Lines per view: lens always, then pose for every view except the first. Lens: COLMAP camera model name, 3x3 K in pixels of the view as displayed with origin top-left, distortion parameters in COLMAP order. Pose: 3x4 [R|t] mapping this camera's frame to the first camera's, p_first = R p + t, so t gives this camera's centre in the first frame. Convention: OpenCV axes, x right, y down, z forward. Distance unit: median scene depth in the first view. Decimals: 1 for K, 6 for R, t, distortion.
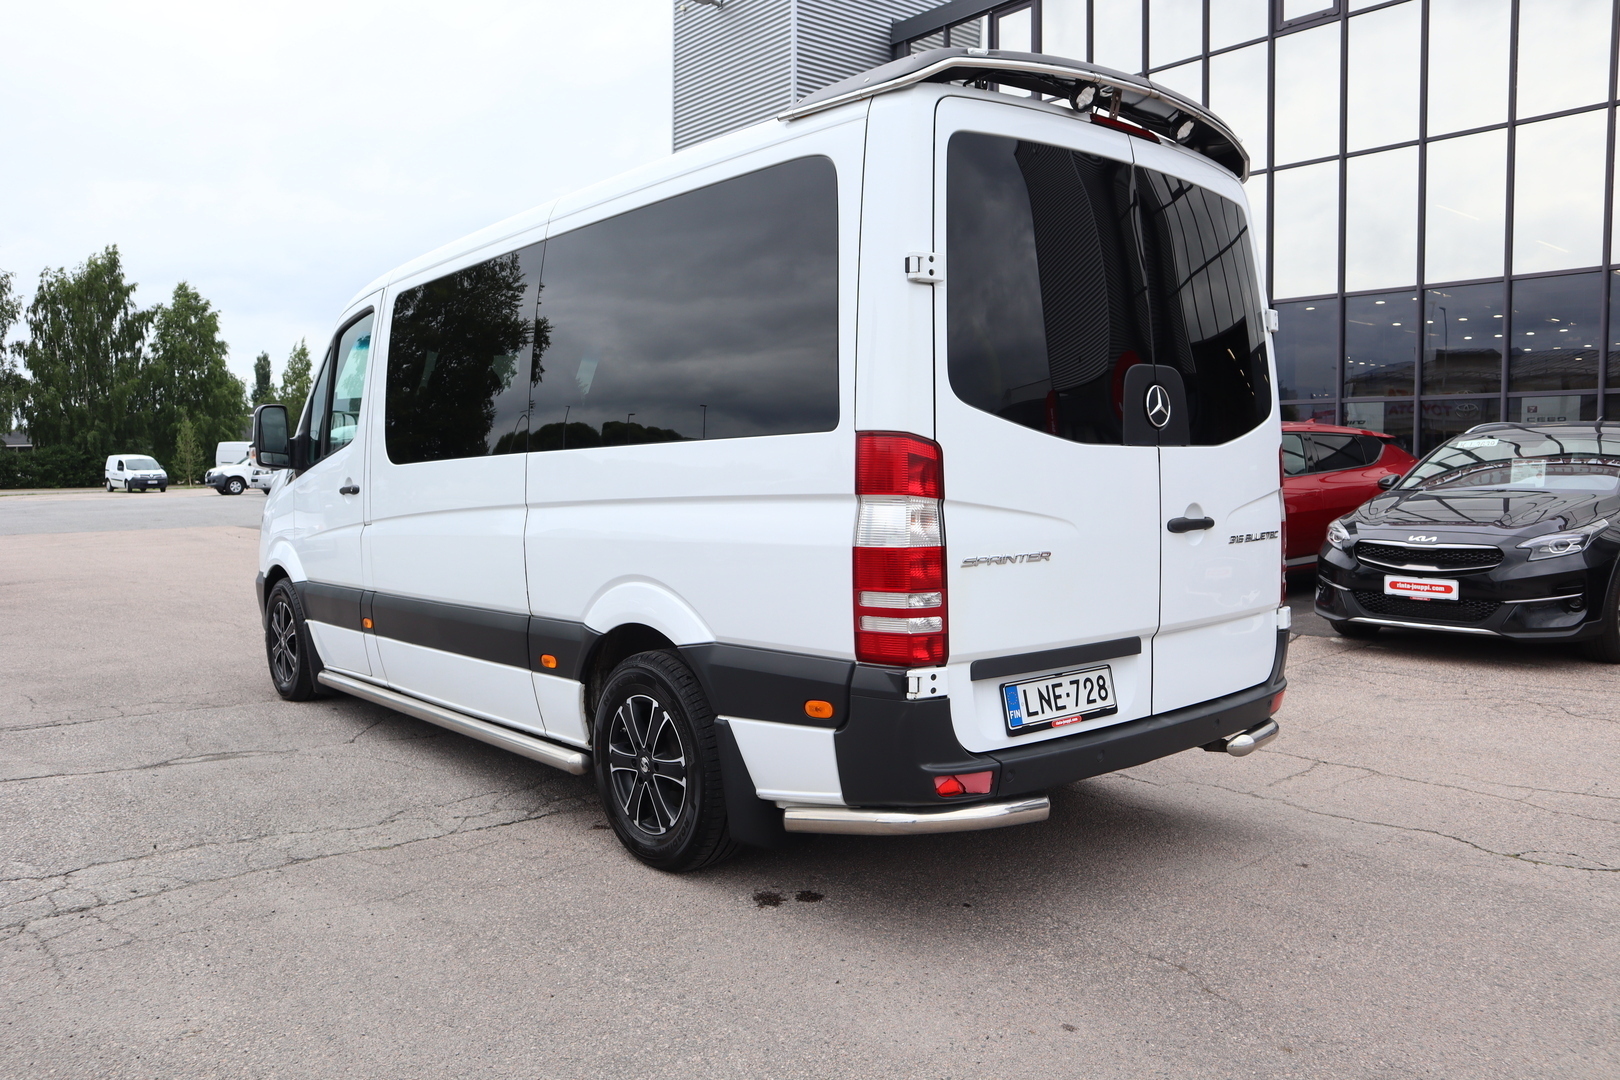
lens RADIAL K [[1212.0, 0, 810.0], [0, 1212.0, 540.0], [0, 0, 1]] dist [-0.118008, 0.111587]
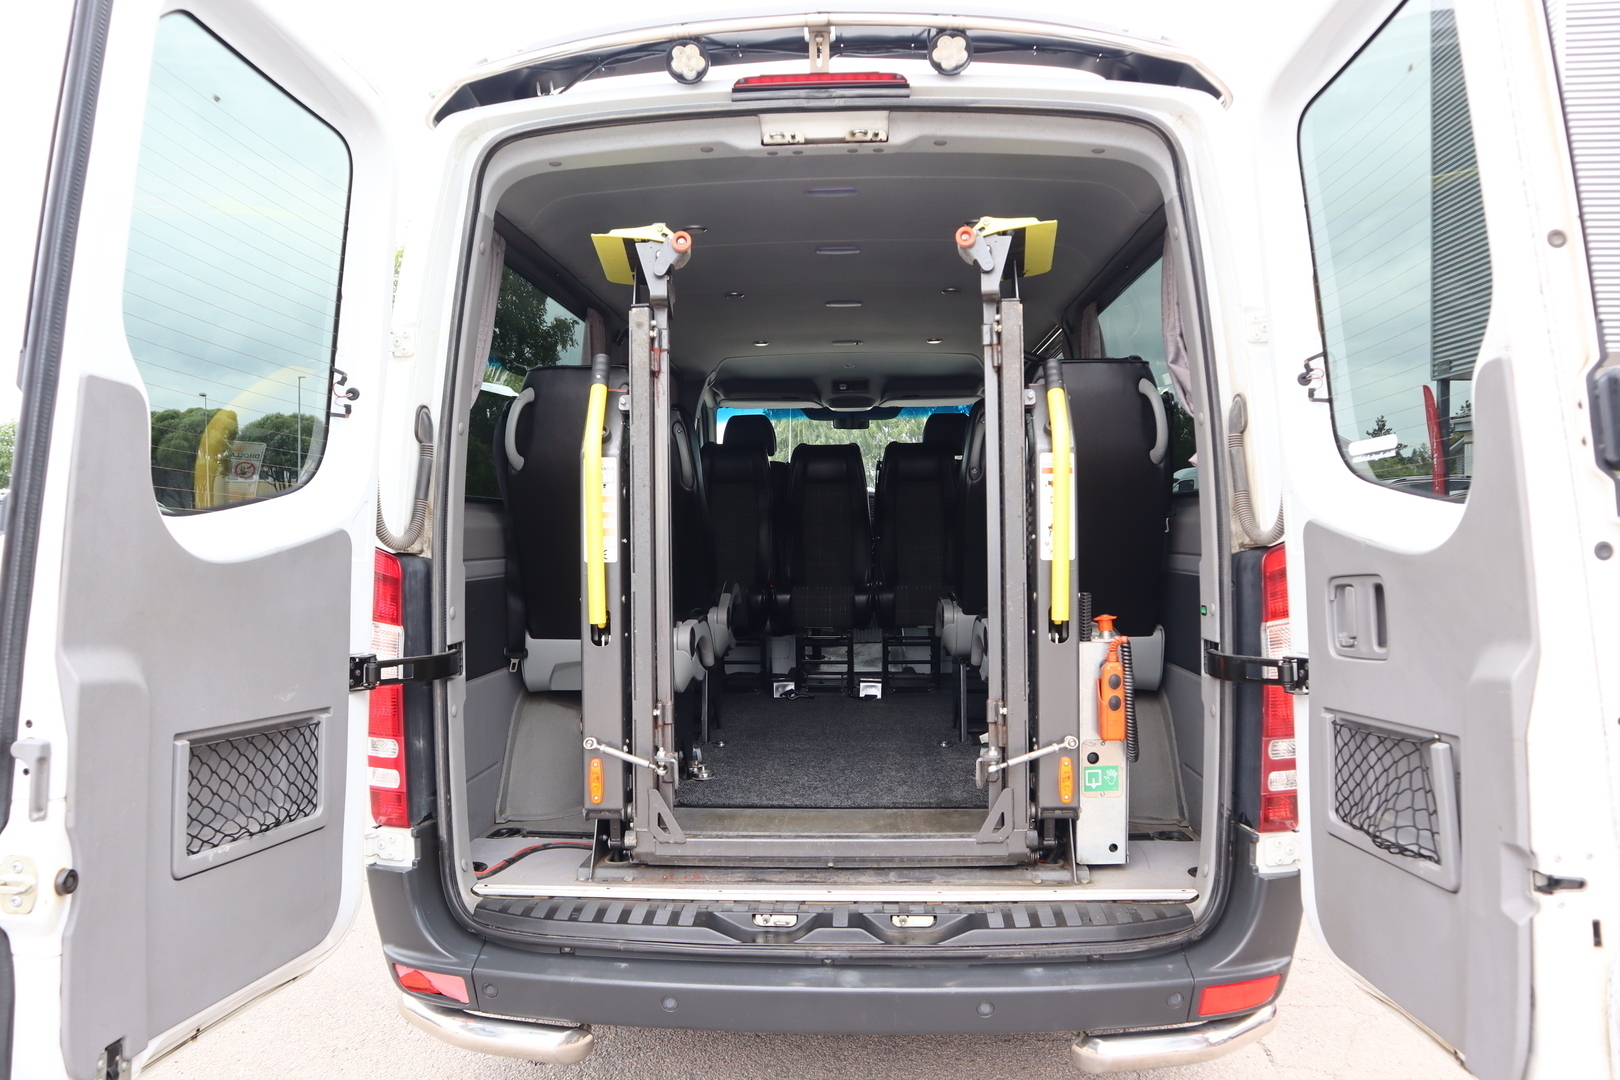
lens RADIAL K [[1106.9, 0, 810.6], [0, 1106.9, 554.6], [0, 0, 1]] dist [-0.090988, 0.000048]
pose [[0.723943, 0.026878, -0.689336, 0.721710], [-0.037033, 0.999314, 0.000072, -0.082738], [0.688865, 0.025476, 0.724442, 0.585924]]
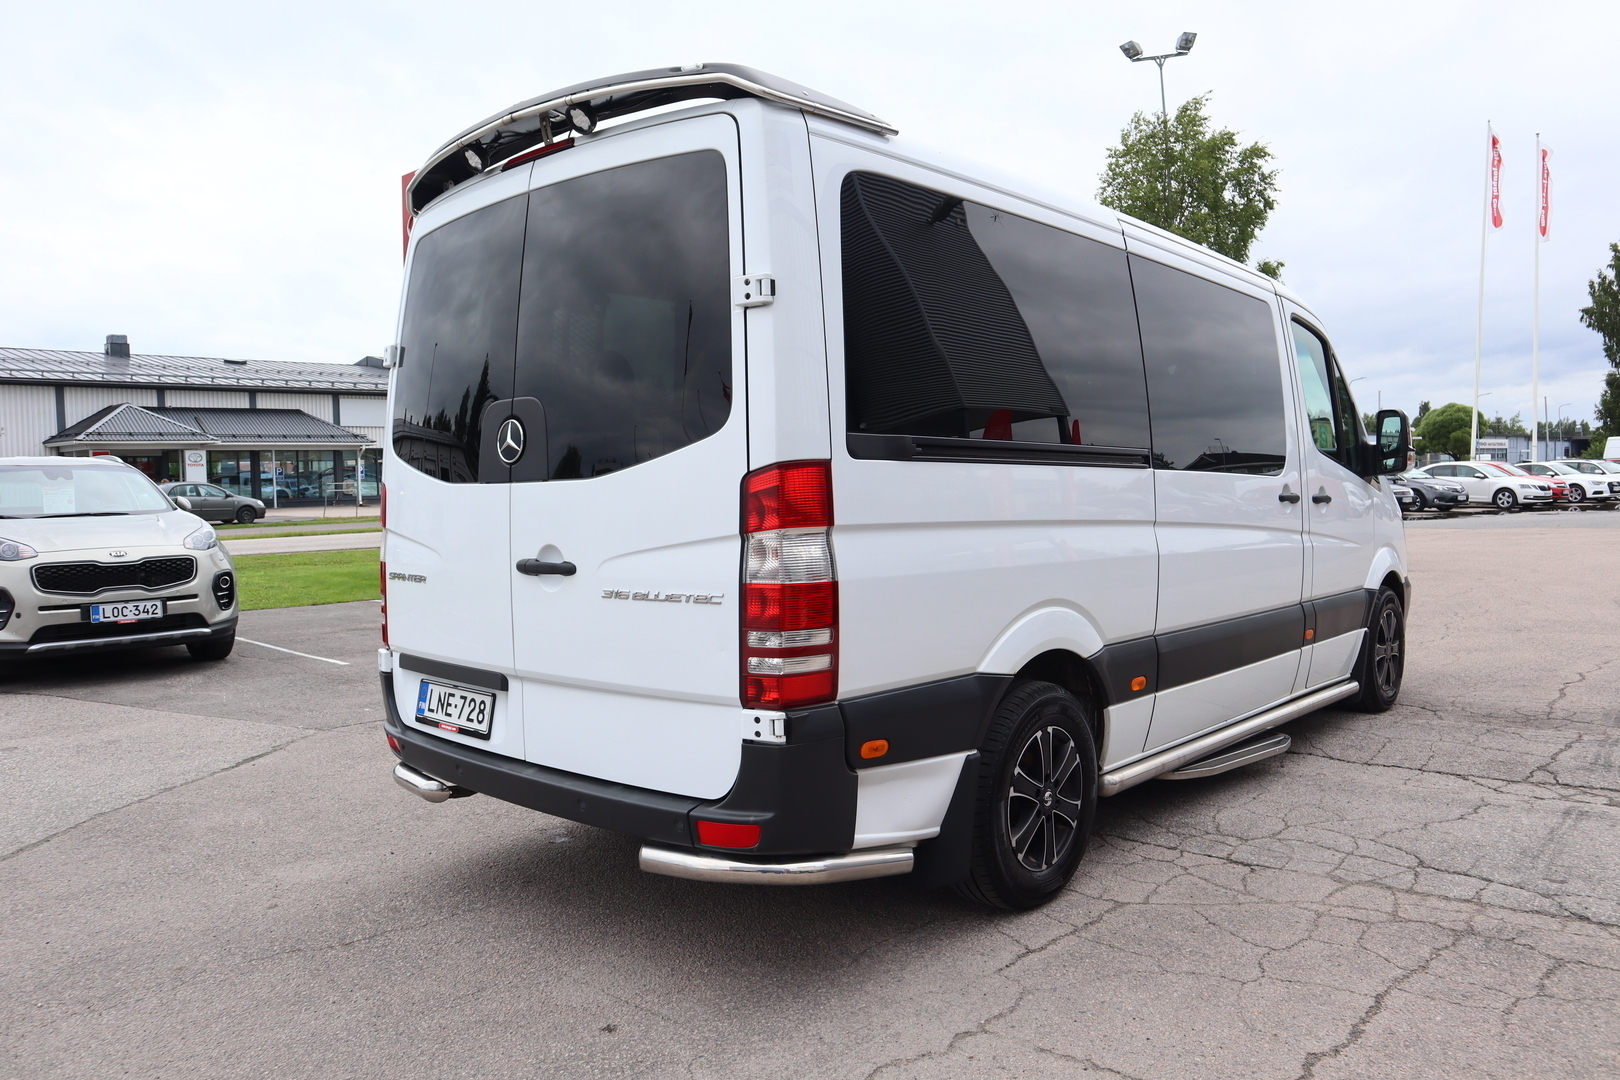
lens RADIAL K [[1171.0, 0, 810.0], [0, 1171.0, 540.0], [0, 0, 1]] dist [-0.119504, 0.071327]
pose [[0.137857, 0.051089, -0.989134, 1.296324], [-0.041418, 0.998093, 0.045779, -0.088086], [0.989586, 0.034657, 0.139710, 1.148512]]
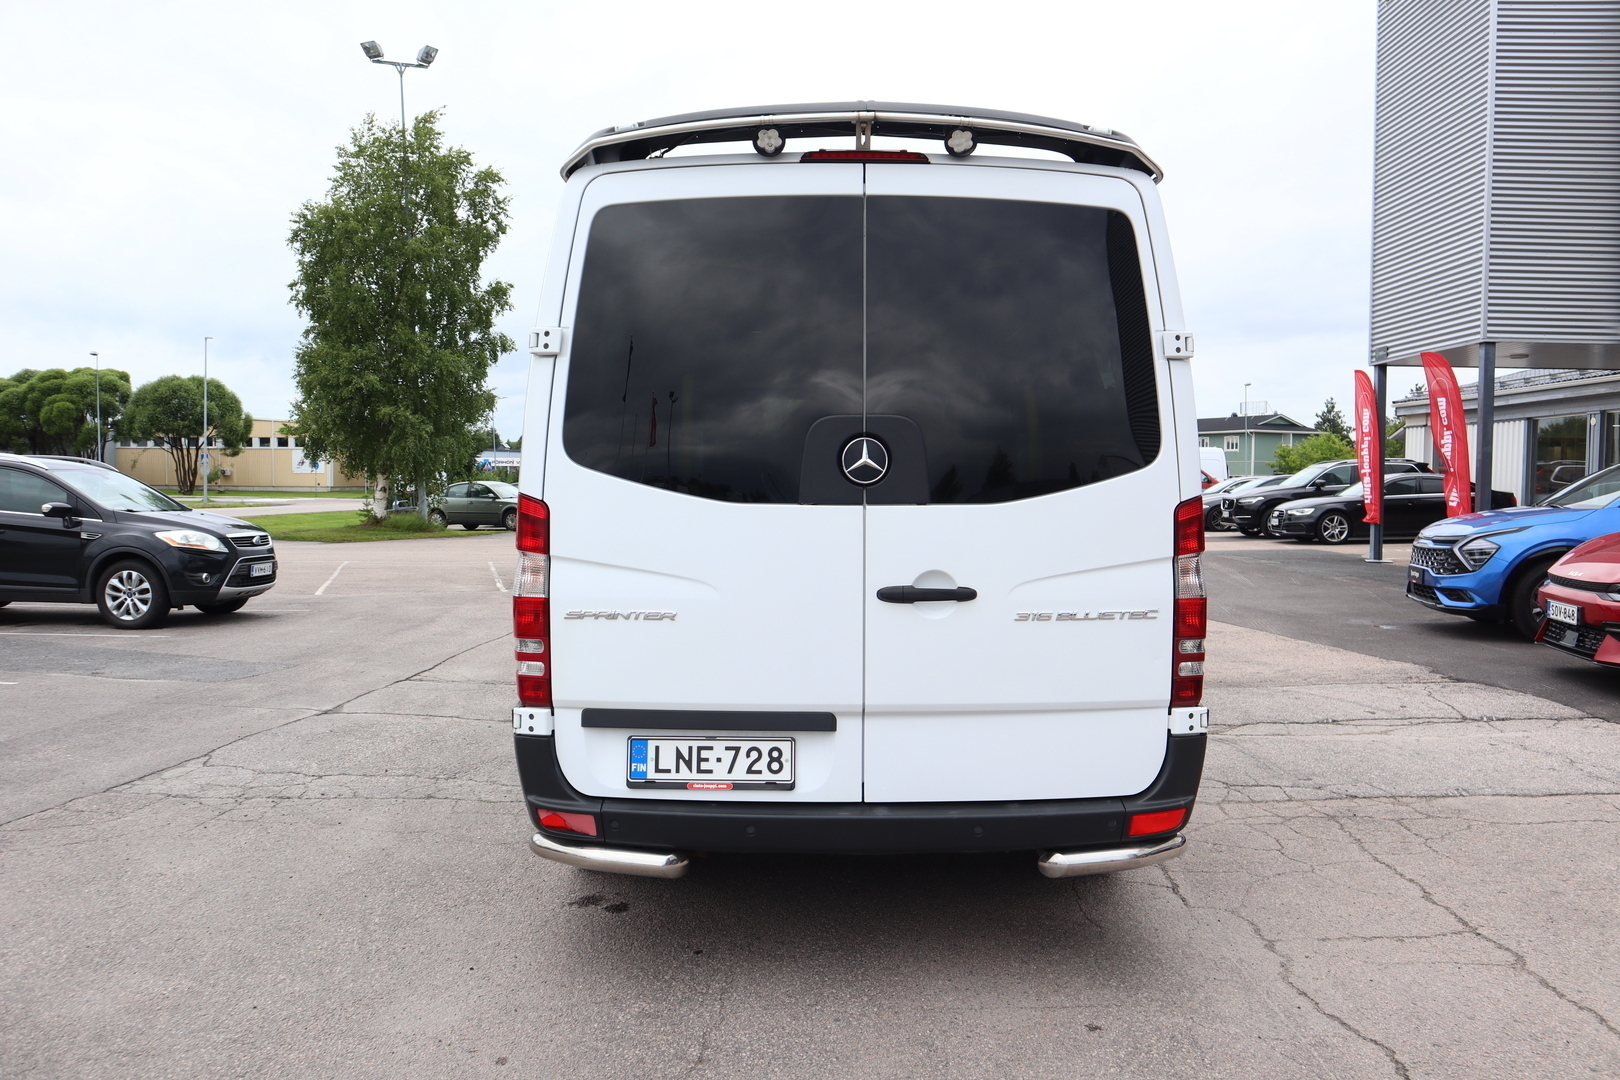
lens RADIAL K [[1171.0, 0, 810.0], [0, 1171.0, 540.0], [0, 0, 1]] dist [-0.119504, 0.071327]
pose [[0.763916, 0.038250, -0.644181, 0.854783], [-0.048135, 0.998838, 0.002228, -0.053785], [0.643518, 0.029306, 0.764870, 0.314075]]
